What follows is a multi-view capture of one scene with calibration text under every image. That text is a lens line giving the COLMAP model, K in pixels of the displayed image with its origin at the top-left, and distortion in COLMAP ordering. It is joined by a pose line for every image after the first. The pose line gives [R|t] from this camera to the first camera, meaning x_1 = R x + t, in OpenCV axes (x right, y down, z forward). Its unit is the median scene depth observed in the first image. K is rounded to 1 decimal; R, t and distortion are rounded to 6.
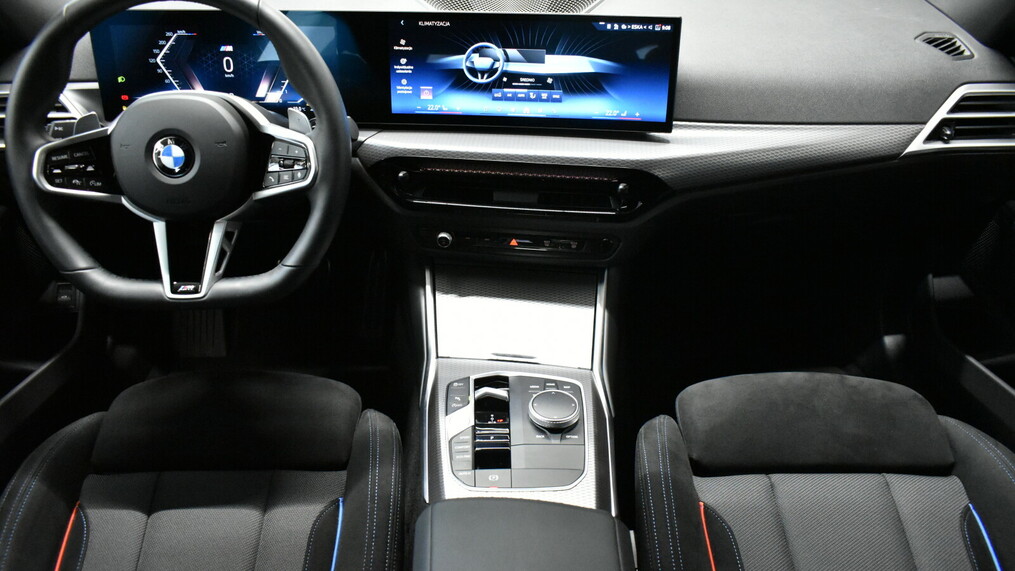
lens RADIAL K [[852.3, 0, 507.5], [0, 852.3, 285.5], [0, 0, 1]] dist [-0.089558, 0.182769]
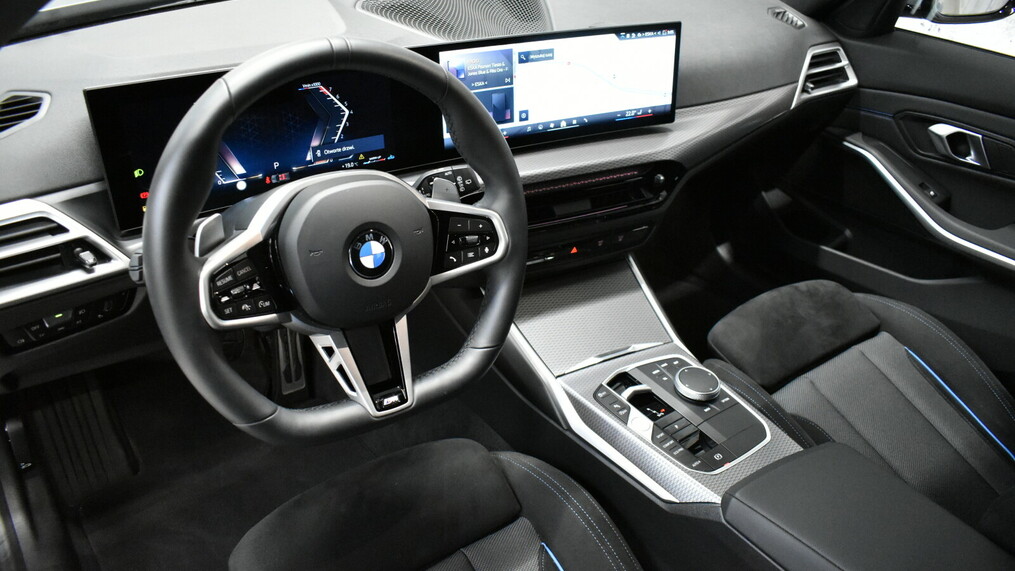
lens RADIAL K [[804.6, 0, 506.4], [0, 804.6, 267.0], [0, 0, 1]] dist [-0.002370, -0.002048]
pose [[0.801592, -0.265545, 0.535664, -0.607926], [0.237309, 0.963667, 0.122599, -0.174606], [-0.548757, 0.028844, 0.835484, 0.217861]]
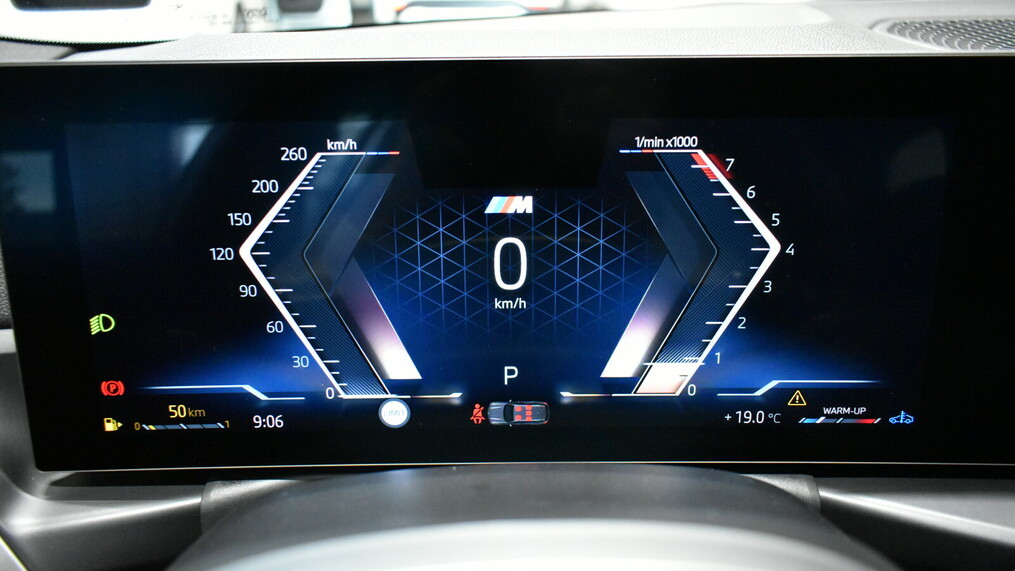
lens RADIAL K [[852.3, 0, 507.5], [0, 852.3, 285.5], [0, 0, 1]] dist [-0.089558, 0.182769]
pose [[0.999819, -0.016325, 0.009808, -0.336458], [0.017366, 0.992906, -0.117629, -0.225186], [-0.007818, 0.117778, 0.993009, 0.741921]]
